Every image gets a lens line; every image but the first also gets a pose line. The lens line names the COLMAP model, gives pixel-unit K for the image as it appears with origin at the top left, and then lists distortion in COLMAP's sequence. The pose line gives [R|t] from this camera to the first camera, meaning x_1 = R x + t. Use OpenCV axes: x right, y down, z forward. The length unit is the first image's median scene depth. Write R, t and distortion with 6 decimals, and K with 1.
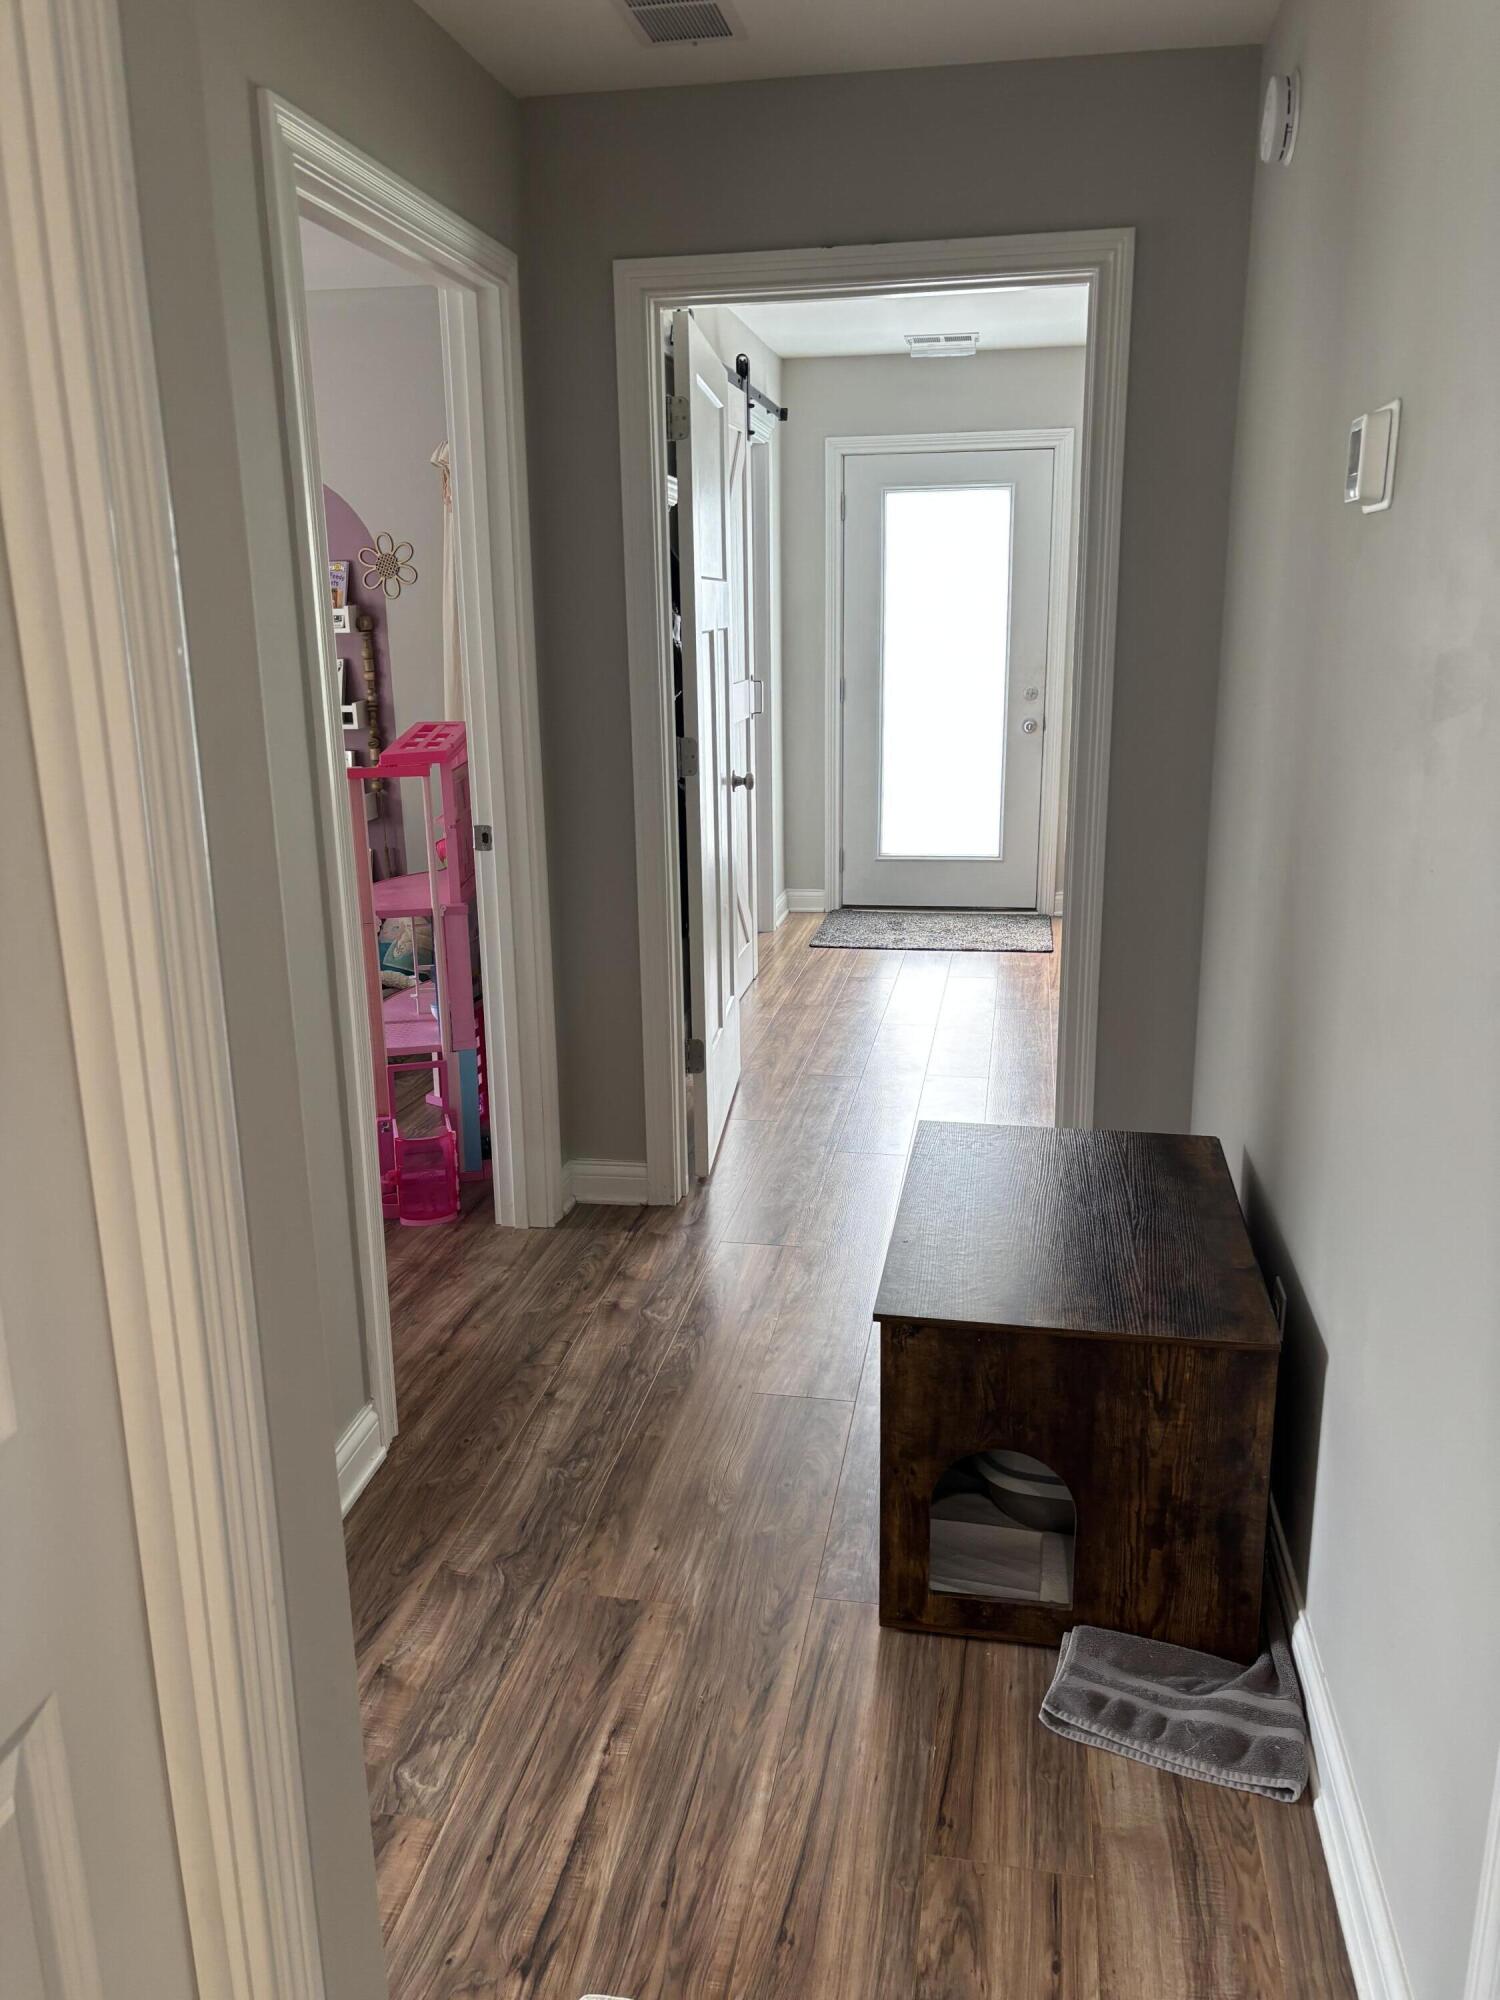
lens RADIAL K [[1503.3, 0, 730.9], [0, 1503.3, 1006.1], [0, 0, 1]] dist [0.060678, -0.064638]
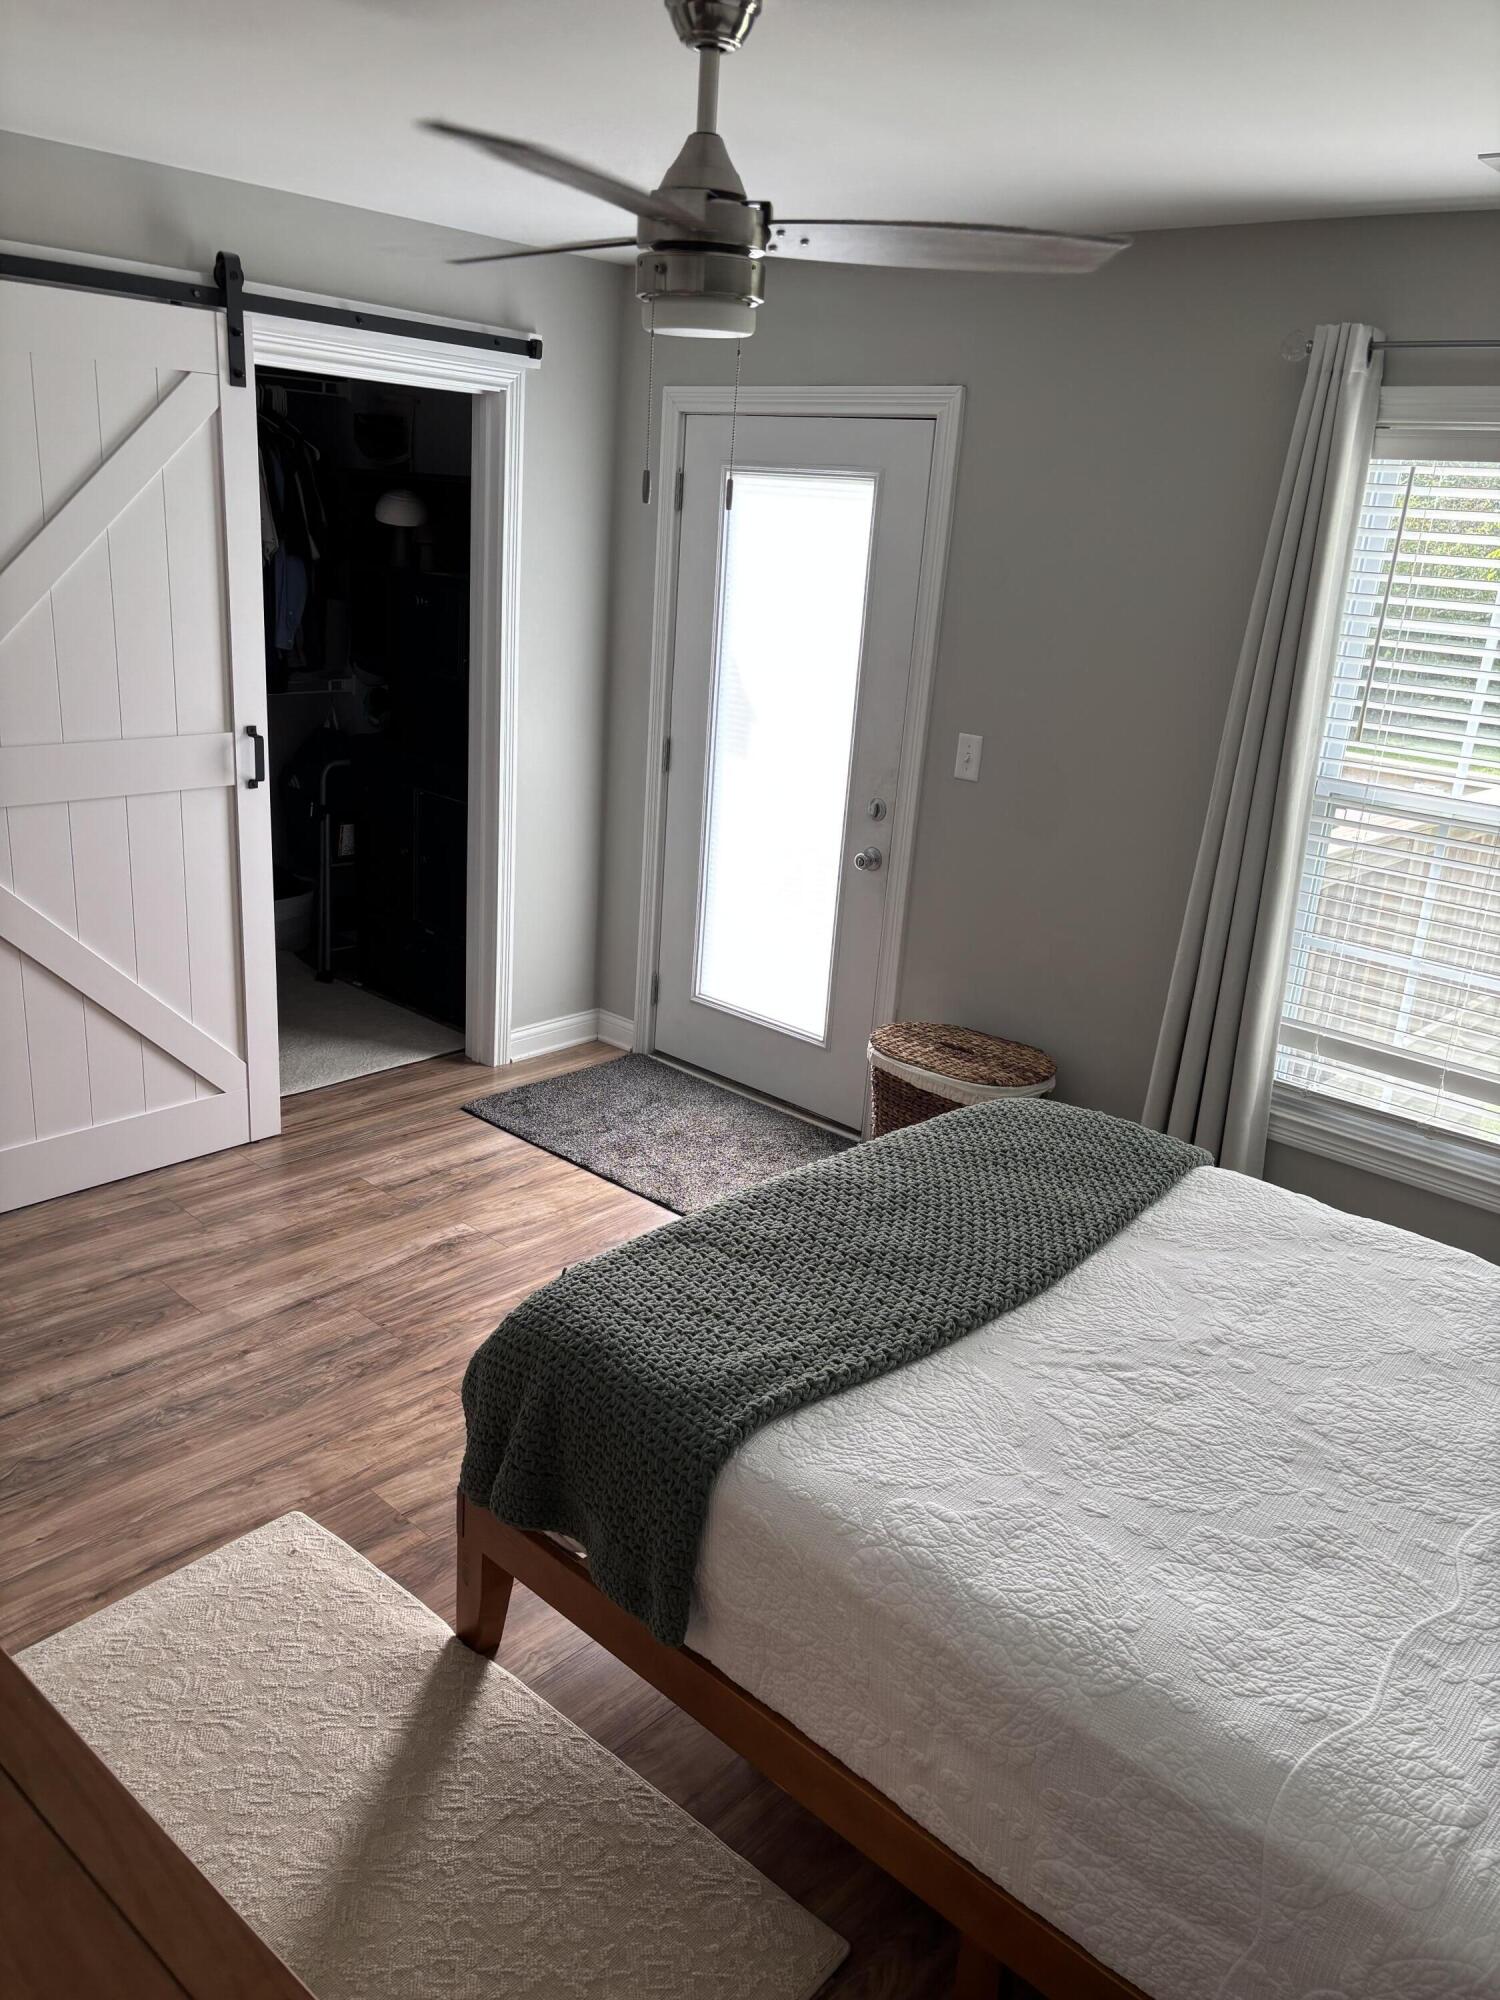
lens RADIAL K [[1503.3, 0, 730.9], [0, 1503.3, 1006.1], [0, 0, 1]] dist [0.060678, -0.064638]
pose [[0.849233, 0.237248, -0.471717, 0.462719], [-0.213148, 0.971381, 0.104821, -0.179506], [0.483085, 0.011527, 0.875498, 0.416752]]
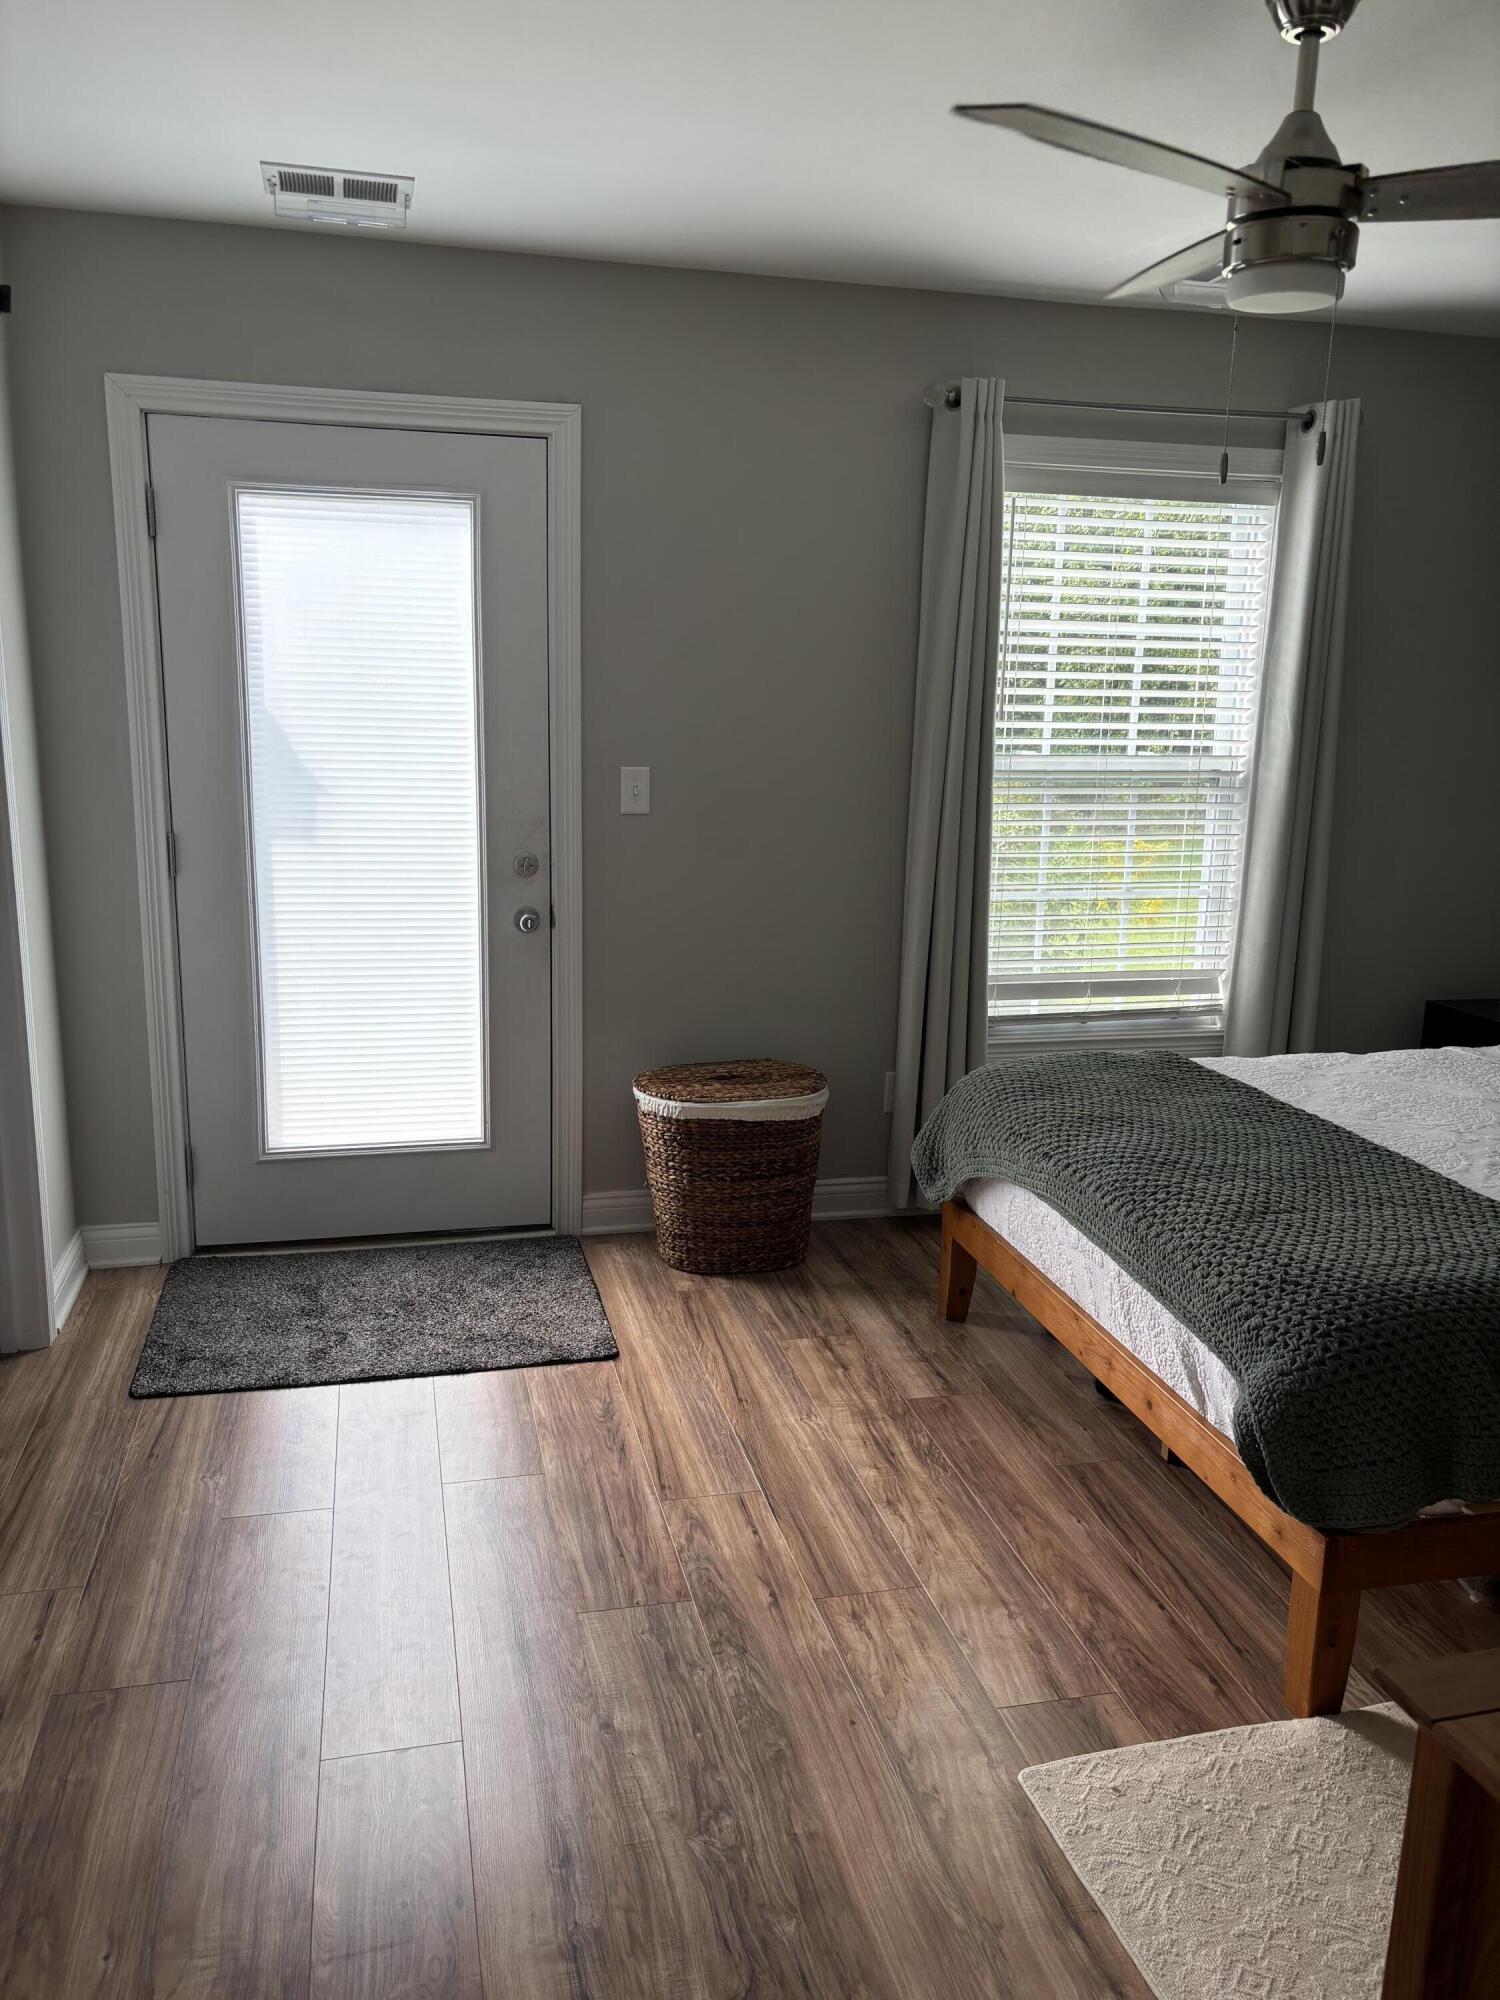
lens RADIAL K [[1503.3, 0, 730.9], [0, 1503.3, 1006.1], [0, 0, 1]] dist [0.060678, -0.064638]
pose [[0.911988, -0.051112, 0.407019, 0.034382], [0.067842, 0.997337, -0.026768, -0.132726], [-0.404567, 0.052025, 0.913027, 0.449839]]
